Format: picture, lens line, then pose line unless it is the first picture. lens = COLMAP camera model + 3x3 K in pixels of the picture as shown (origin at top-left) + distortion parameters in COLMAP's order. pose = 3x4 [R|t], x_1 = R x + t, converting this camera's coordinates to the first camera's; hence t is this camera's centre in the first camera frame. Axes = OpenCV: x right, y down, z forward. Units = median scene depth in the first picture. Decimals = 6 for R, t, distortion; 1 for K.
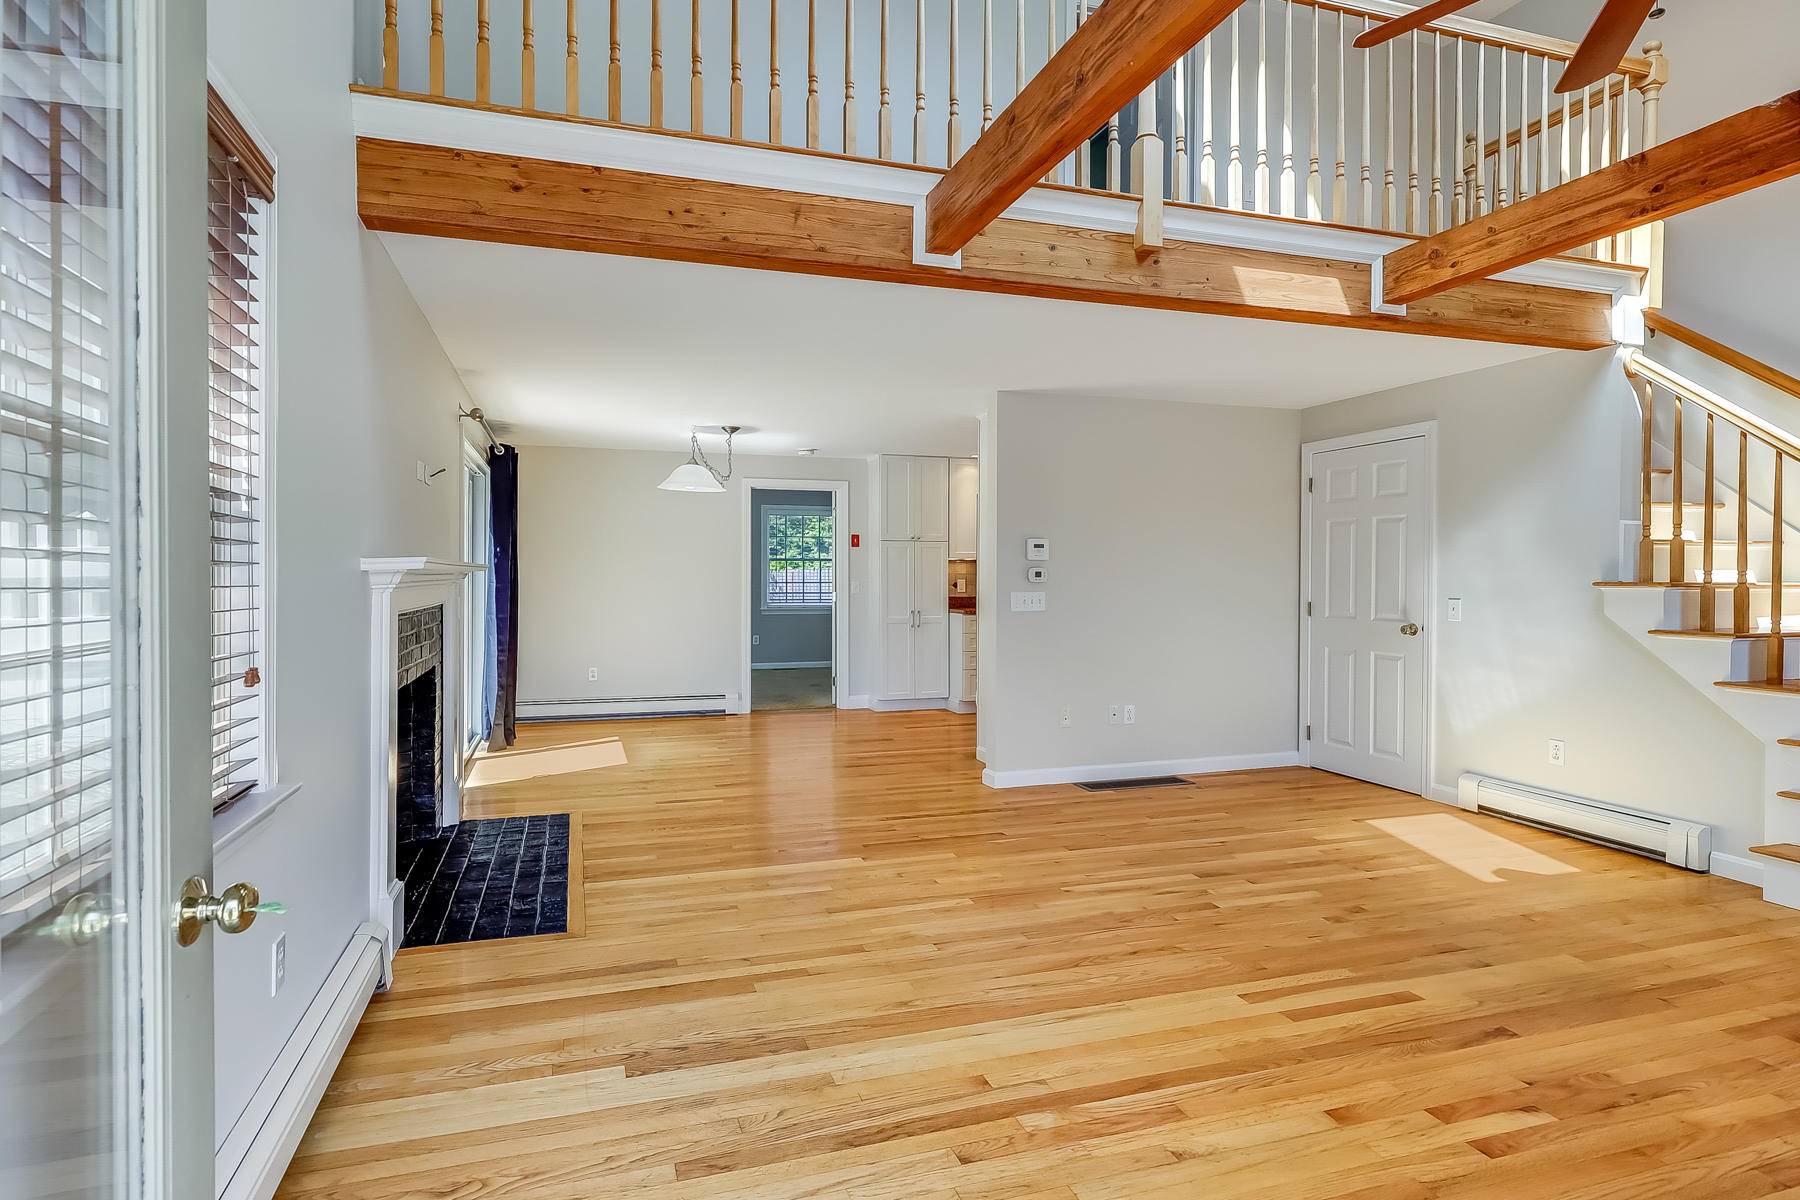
lens RADIAL K [[889.7, 0, 791.6], [0, 889.7, 593.0], [0, 0, 1]] dist [-0.000152, 0.000026]
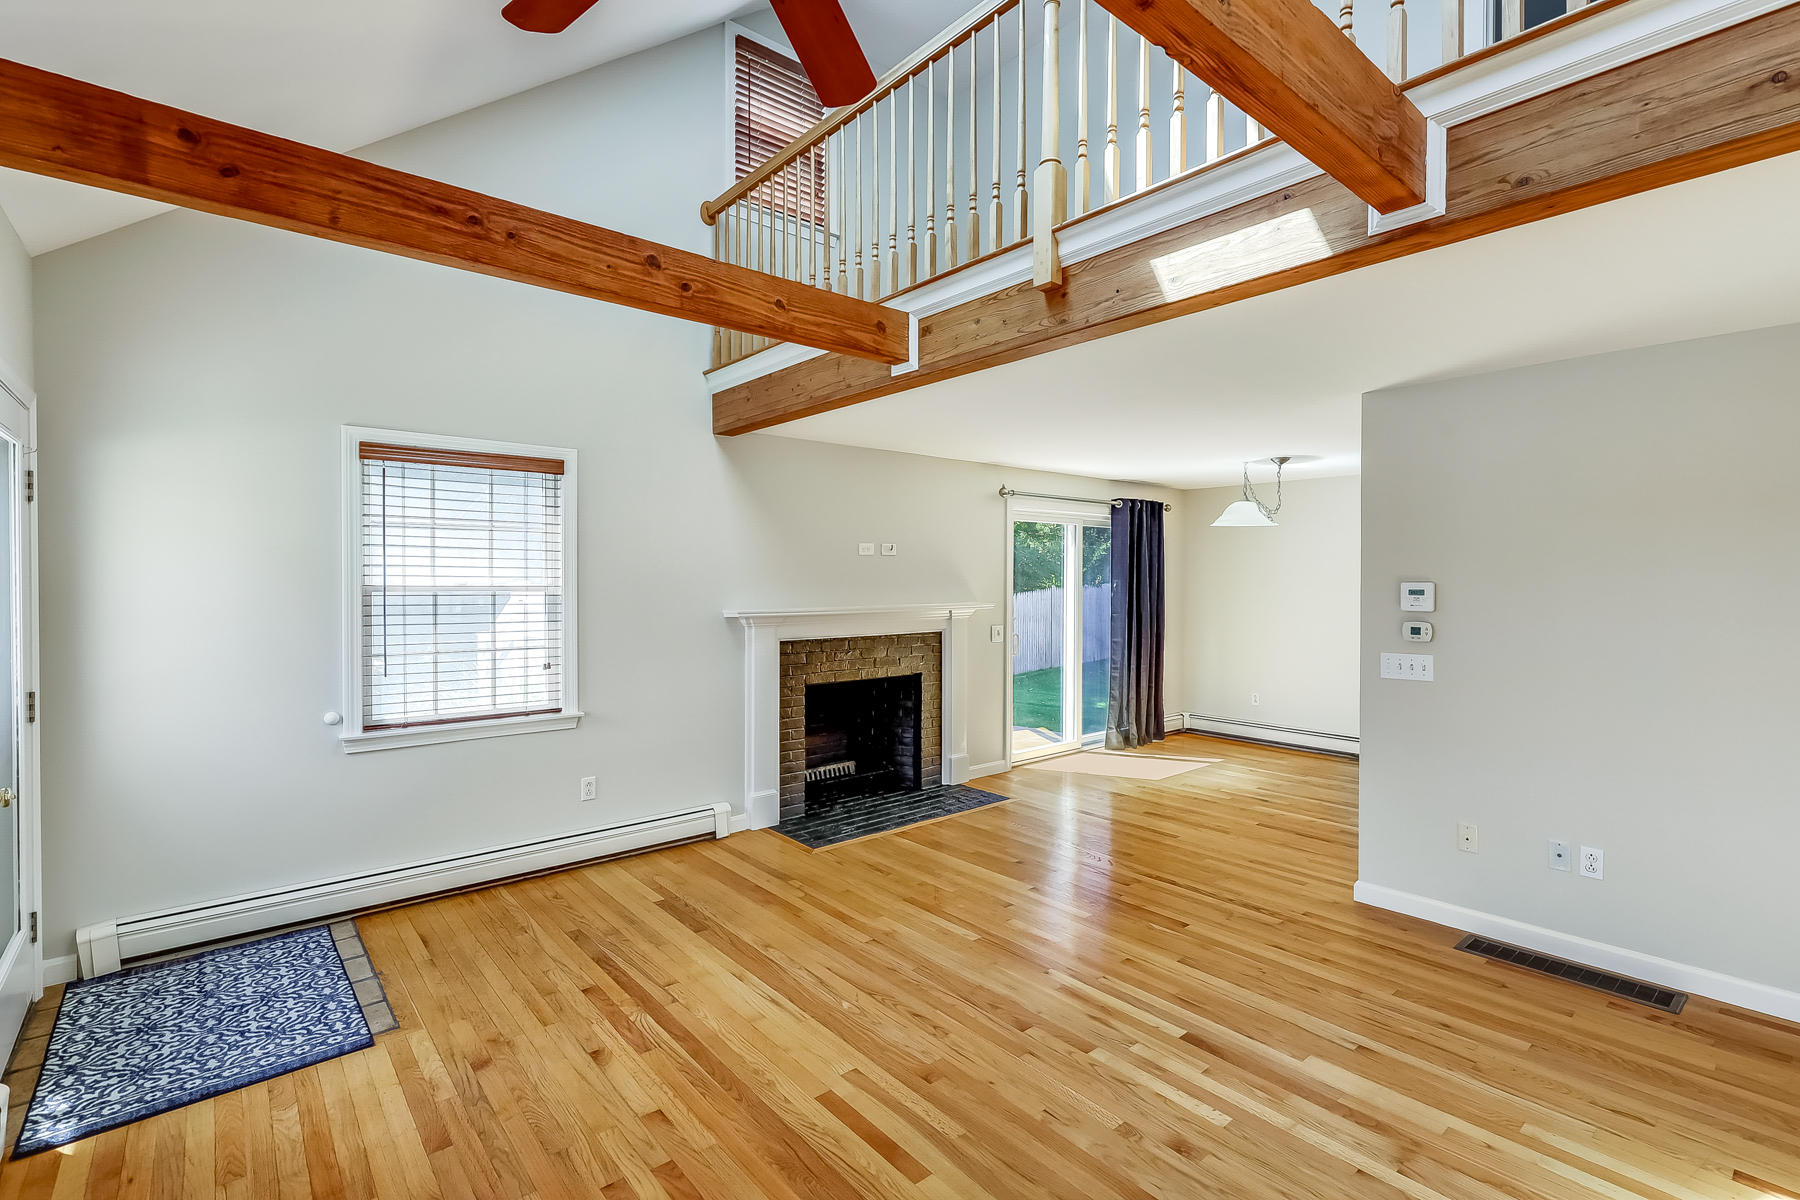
lens RADIAL K [[803.0, 0, 900.0], [0, 803.0, 600.0], [0, 0, 1]] dist [-0.000455, -0.000152]
pose [[0.436070, 0.016400, -0.899763, 0.984614], [-0.011777, 0.999852, 0.012516, -0.071307], [0.899836, 0.005138, 0.436199, 0.469514]]
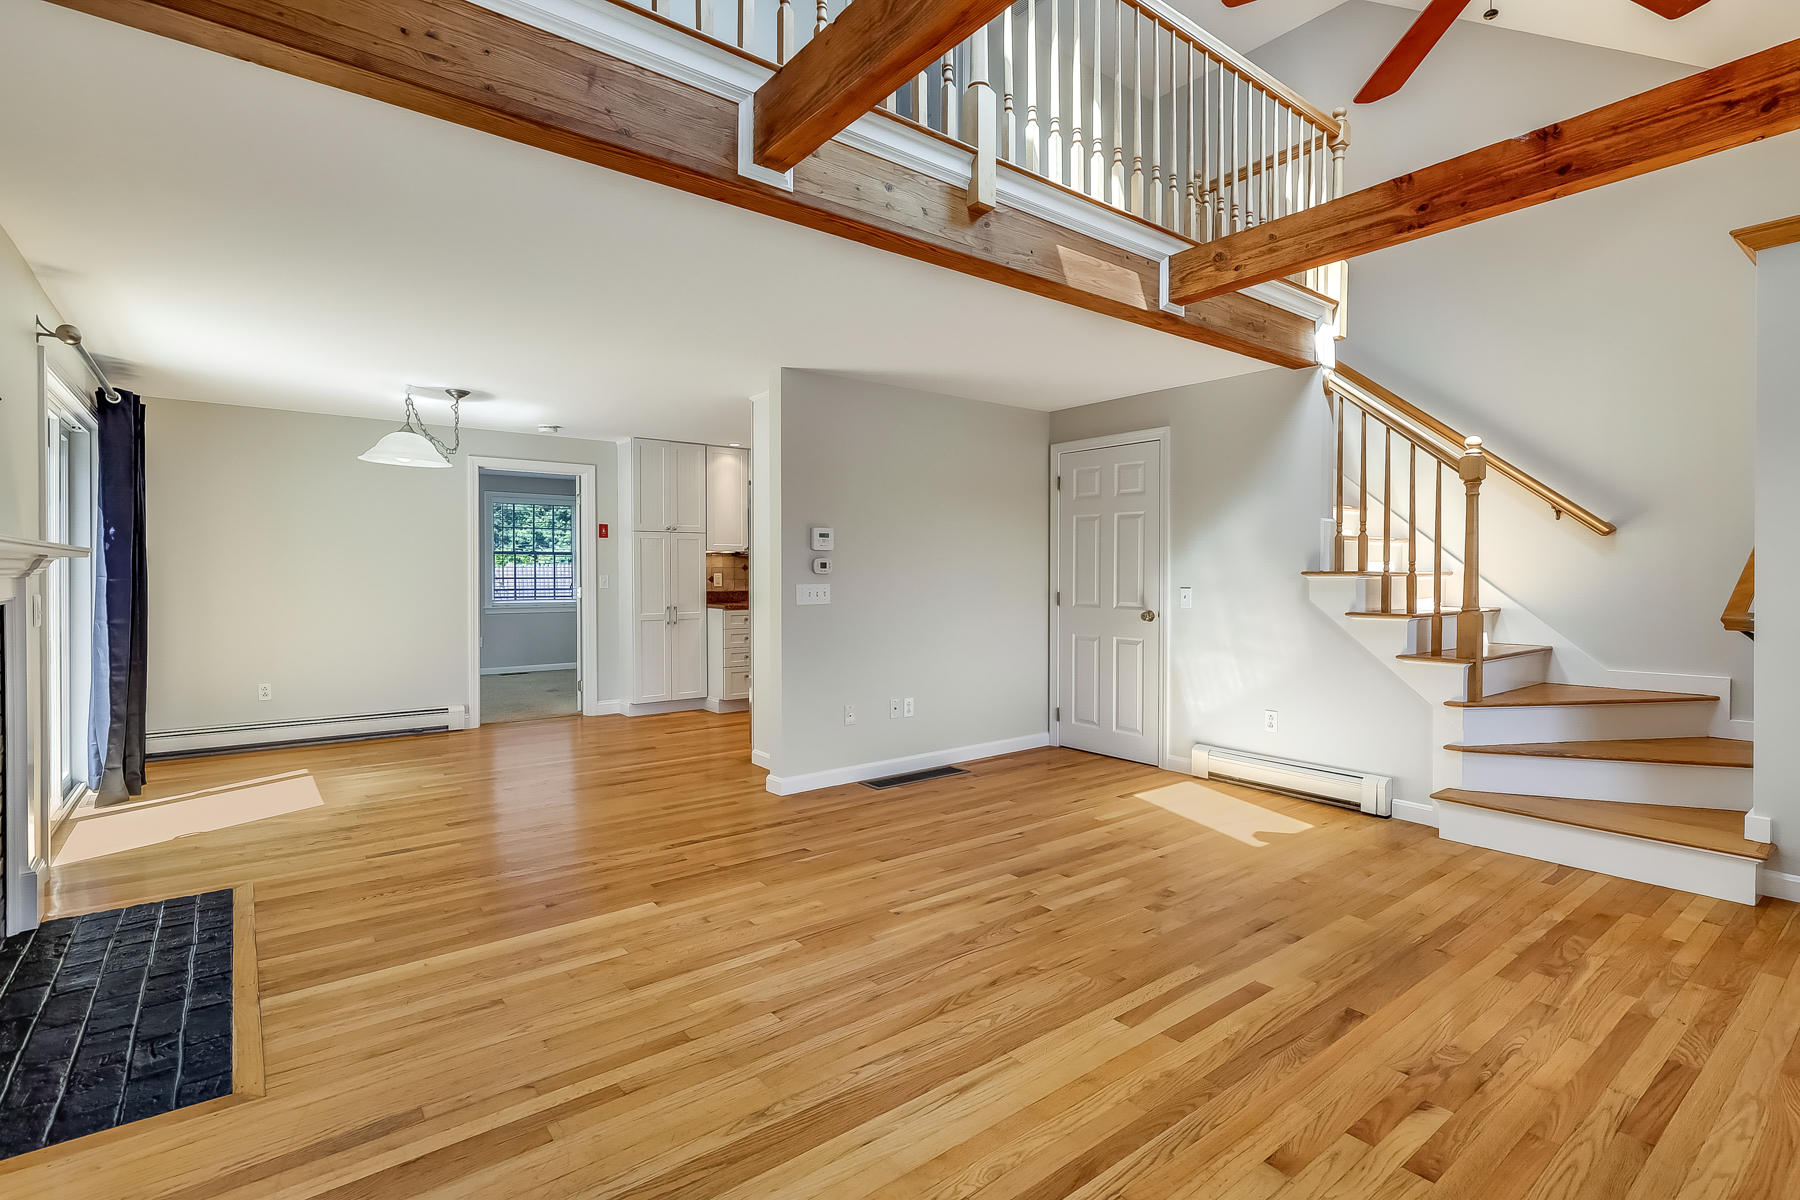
lens RADIAL K [[854.0, 0, 849.3], [0, 854.0, 591.3], [0, 0, 1]] dist [0.000530, 0.000206]
pose [[0.926513, -0.007572, 0.376187, -0.056545], [0.007166, 0.999971, 0.002480, 0.006603], [-0.376195, 0.000398, 0.926541, 0.211998]]
